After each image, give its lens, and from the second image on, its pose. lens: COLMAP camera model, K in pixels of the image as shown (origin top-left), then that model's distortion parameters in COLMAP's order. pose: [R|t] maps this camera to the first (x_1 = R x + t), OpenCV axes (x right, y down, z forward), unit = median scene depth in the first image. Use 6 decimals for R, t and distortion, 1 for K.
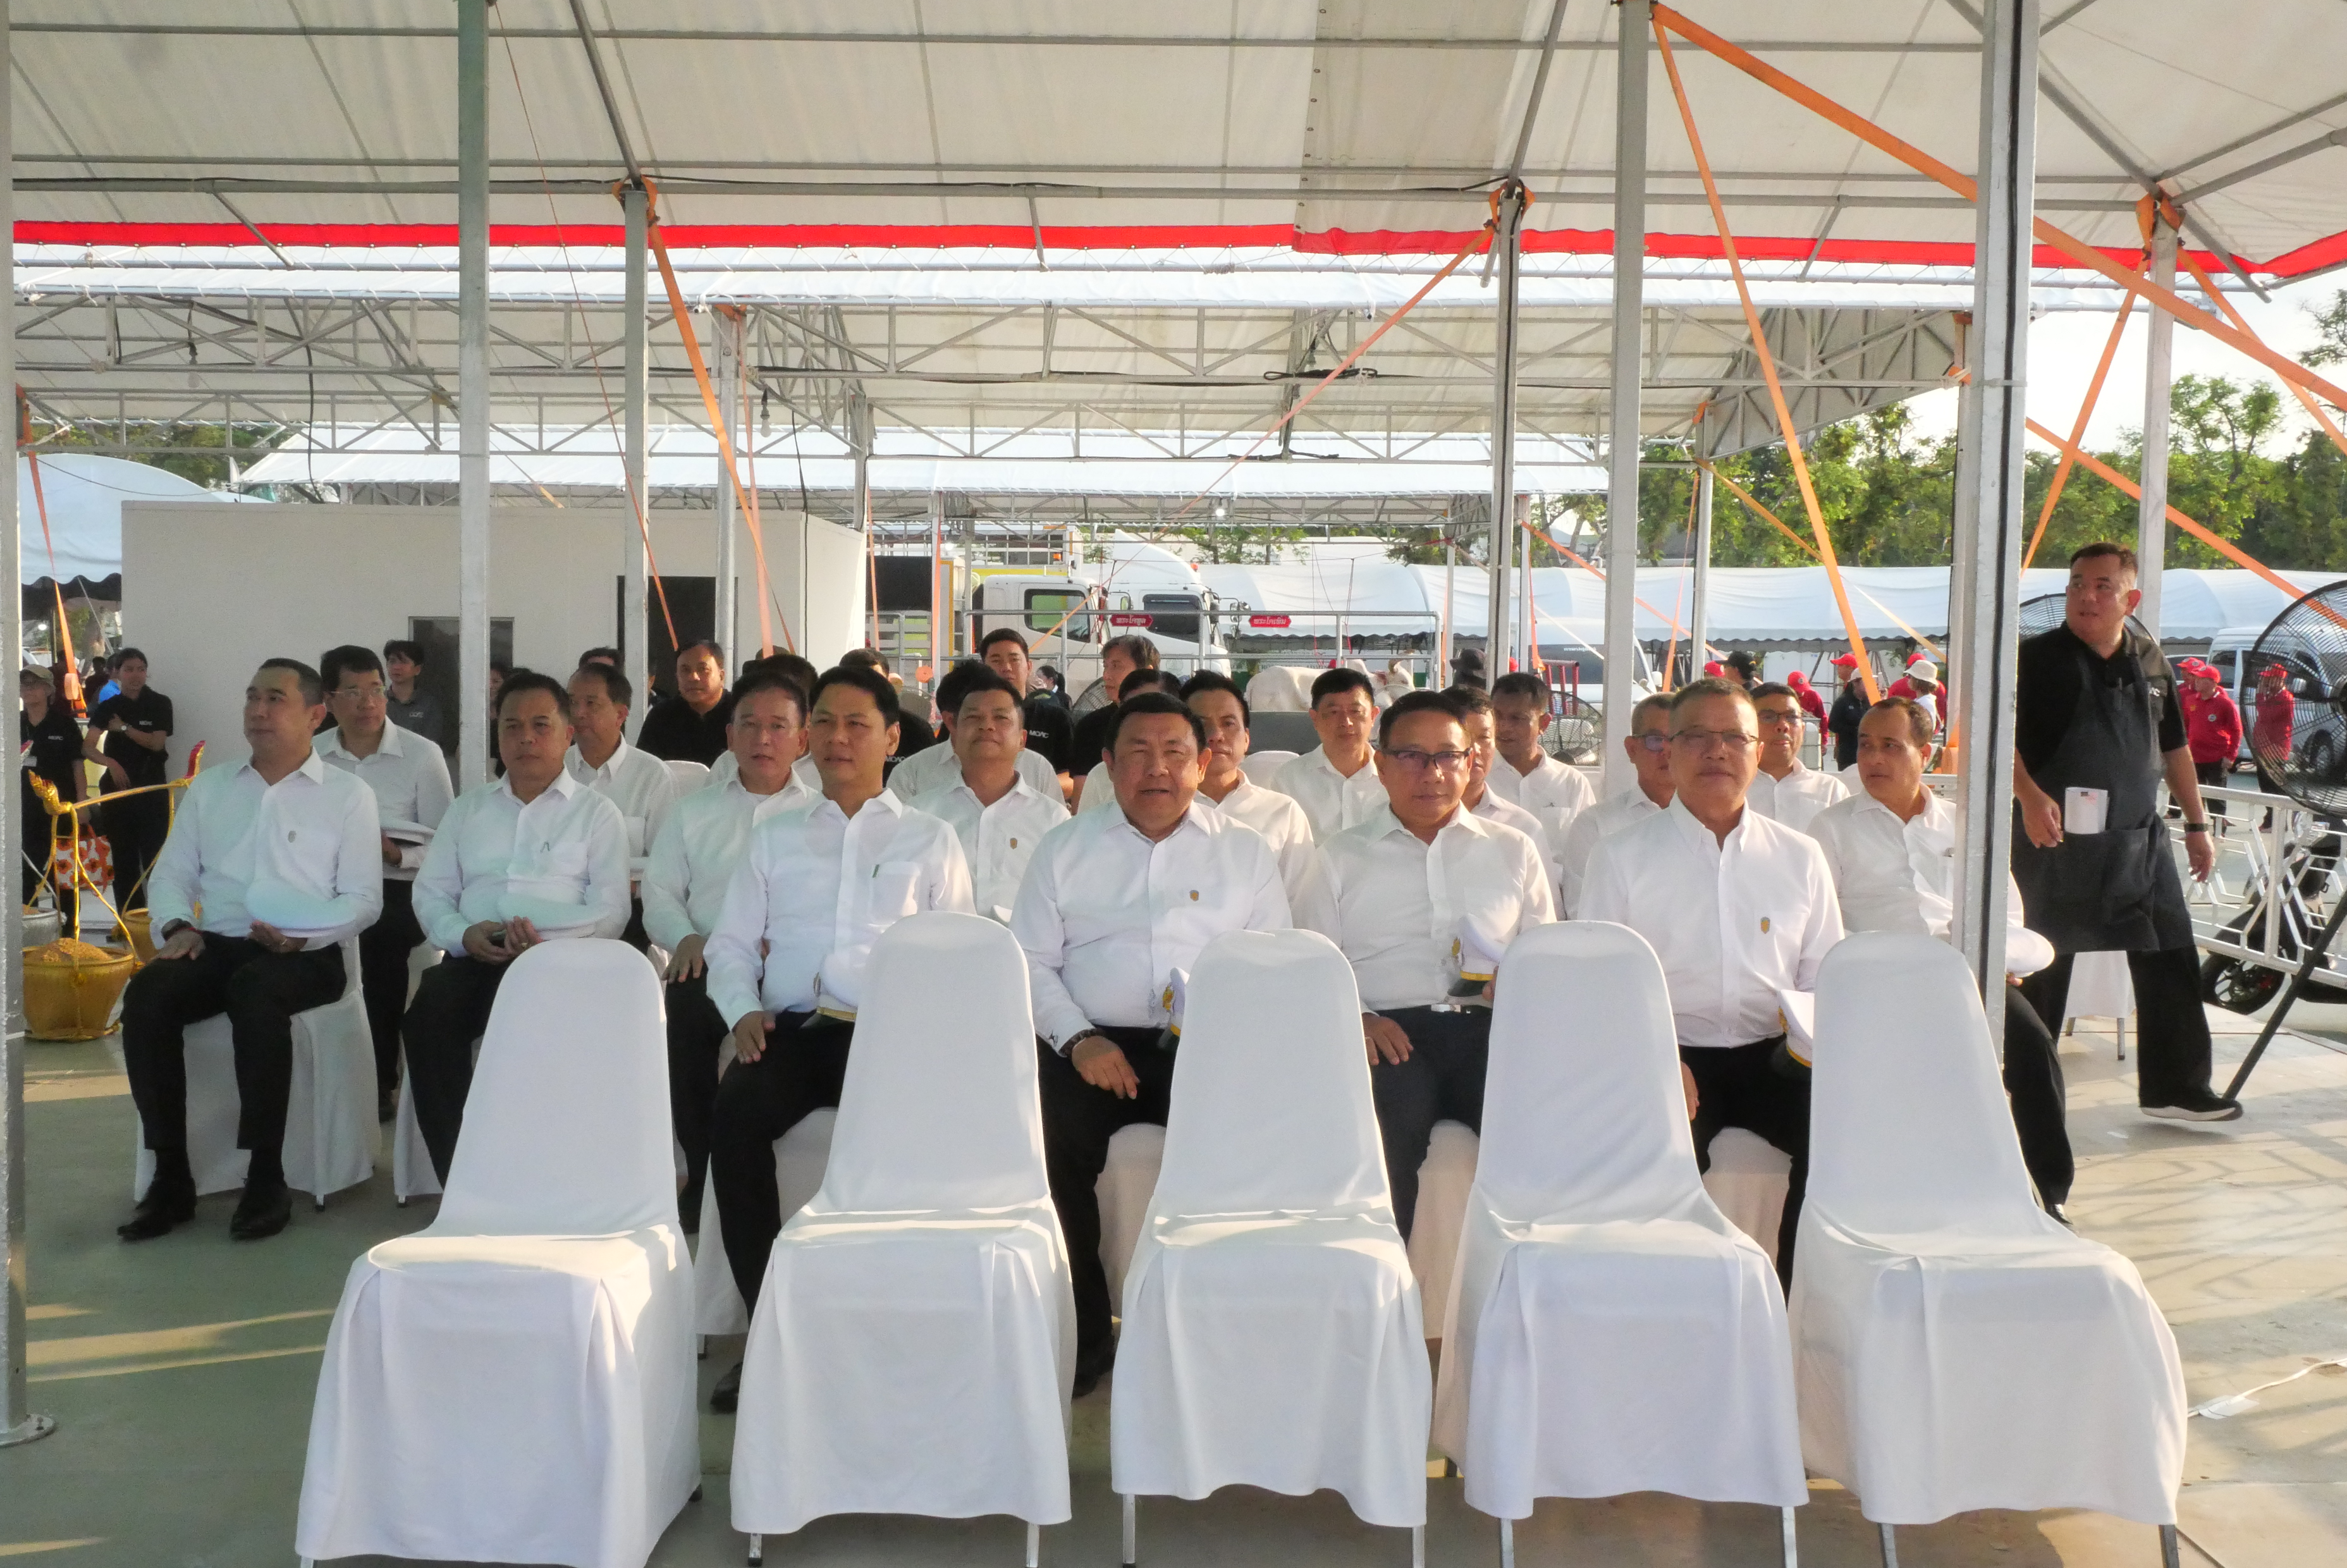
lens RADIAL K [[2700.5, 0, 1155.0], [0, 2700.5, 807.3], [0, 0, 1]] dist [0.019801, 0.000000]
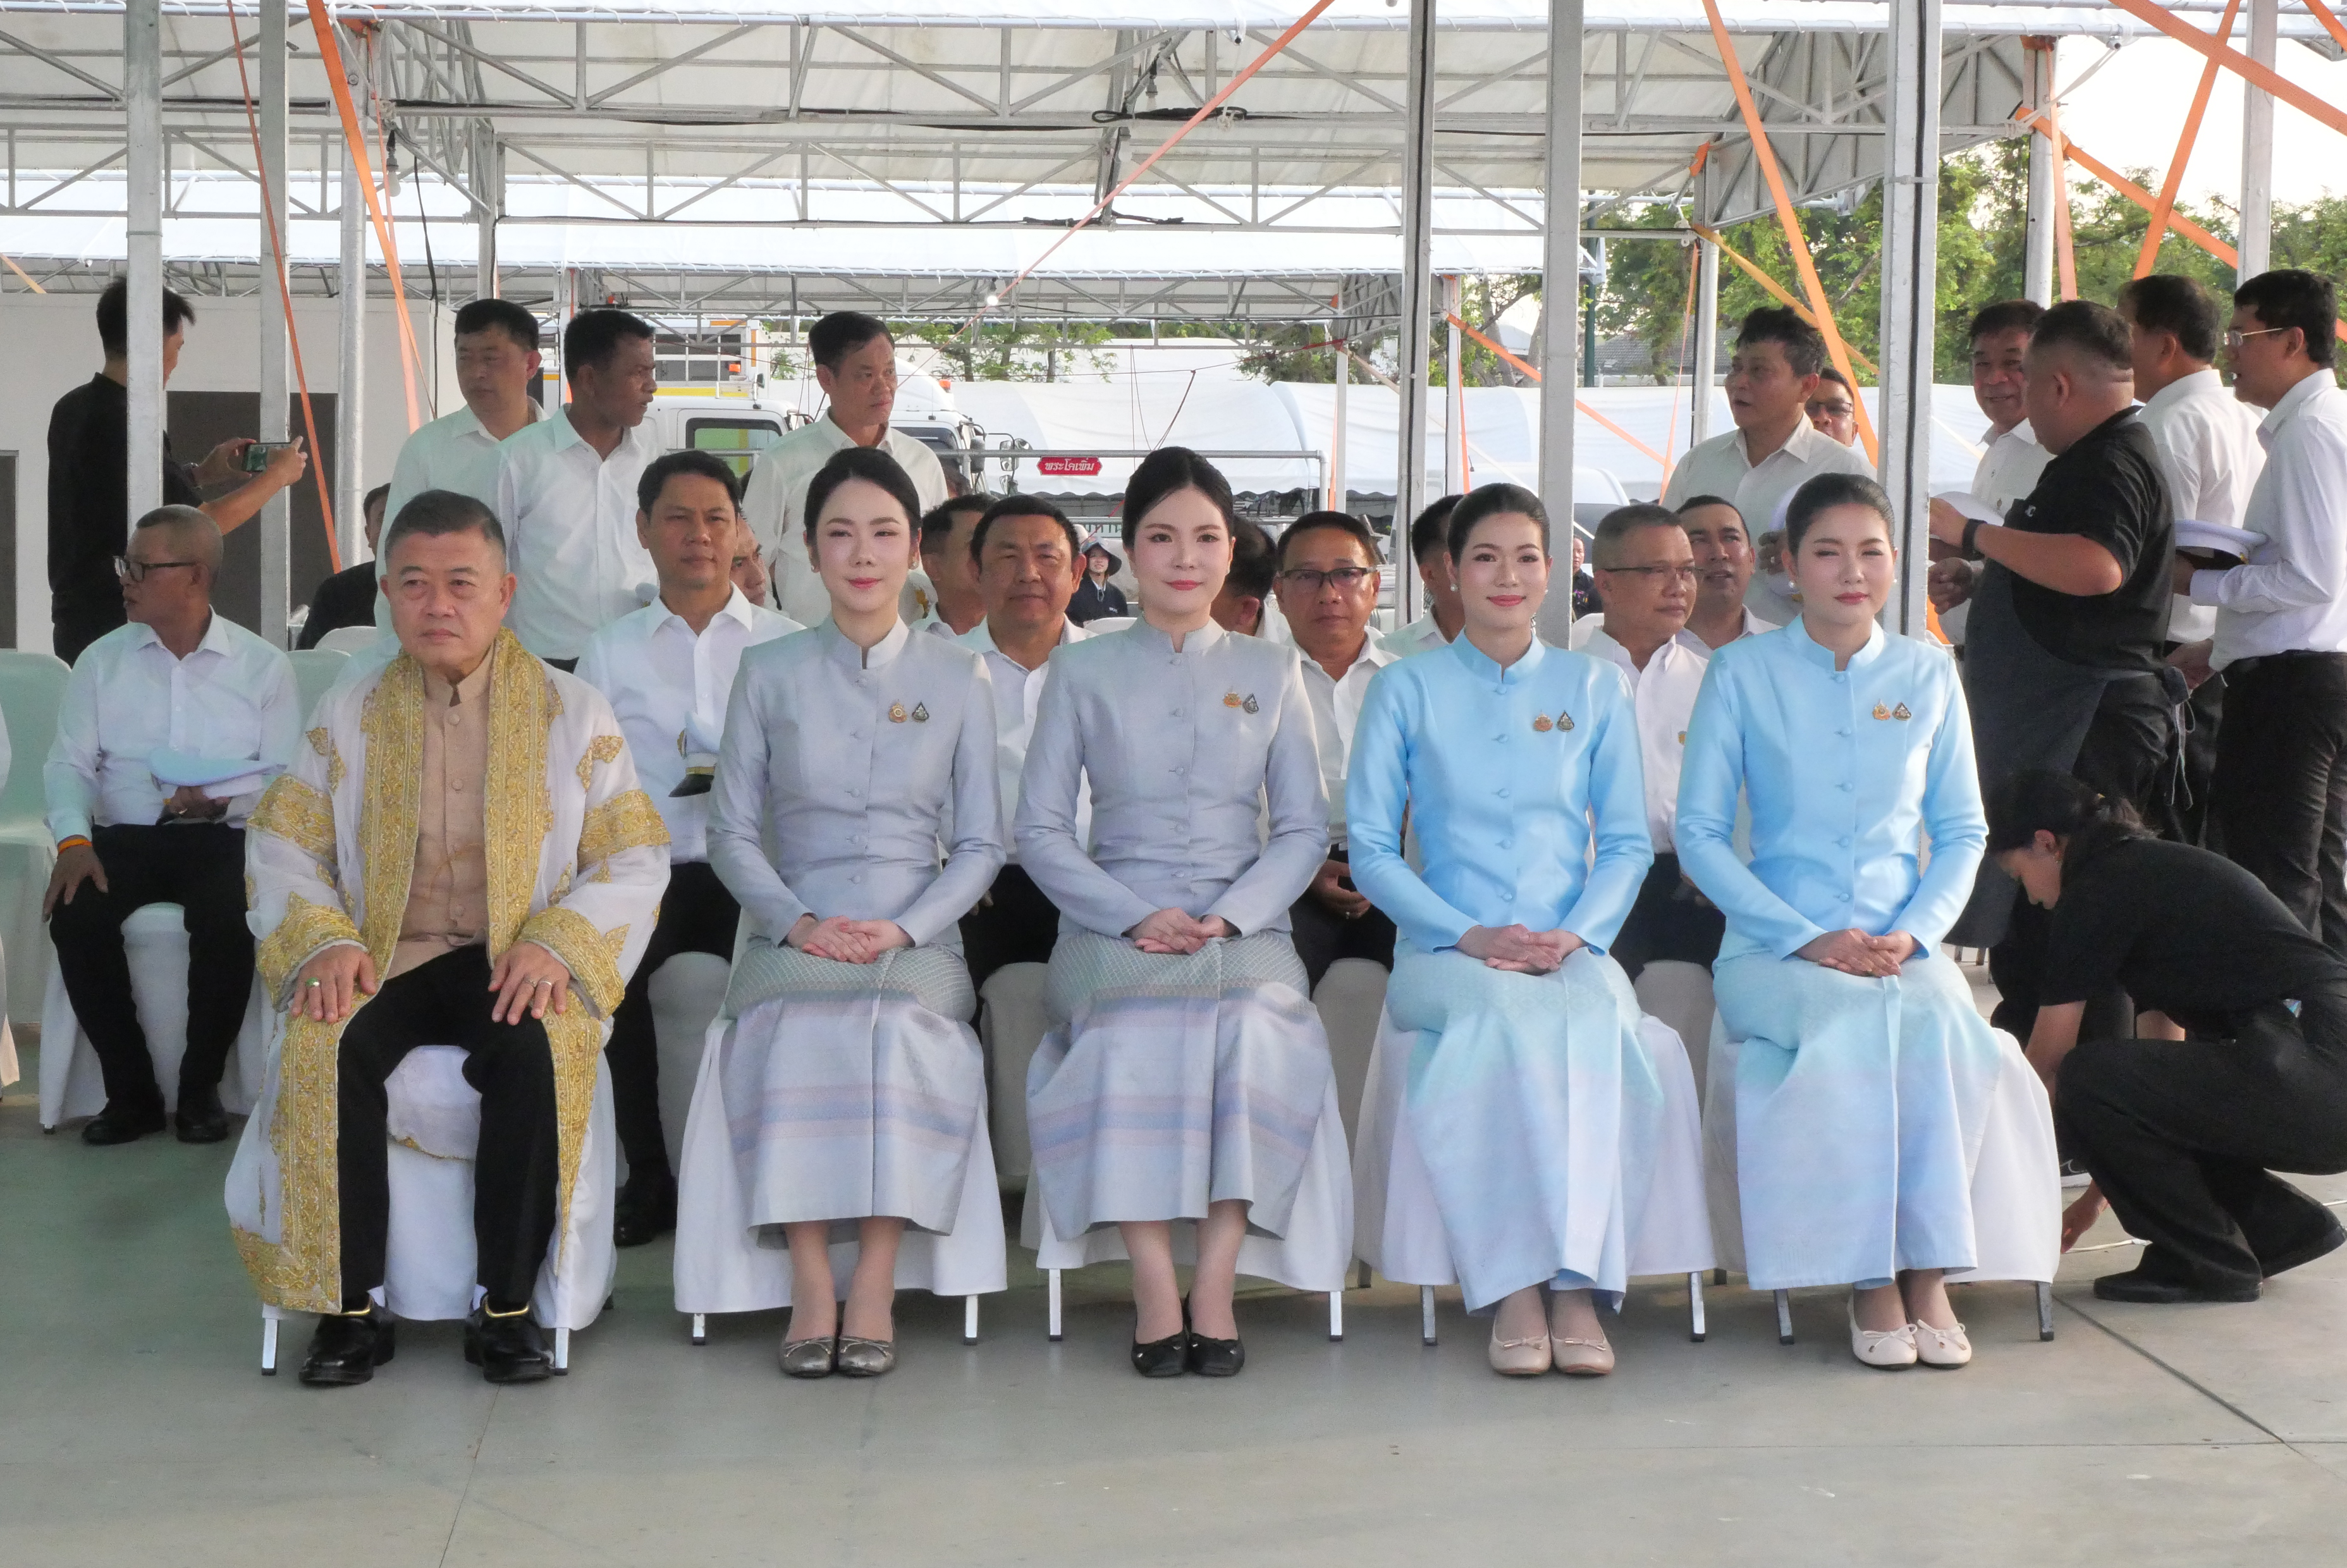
lens RADIAL K [[4484.0, 0, 1169.6], [0, 4484.0, 788.8], [0, 0, 1]] dist [0.056463, 0.000000]
pose [[0.997440, -0.006058, 0.071254, -0.017821], [0.006047, 0.999982, 0.000362, 0.014687], [-0.071254, 0.000069, 0.997458, -0.142413]]
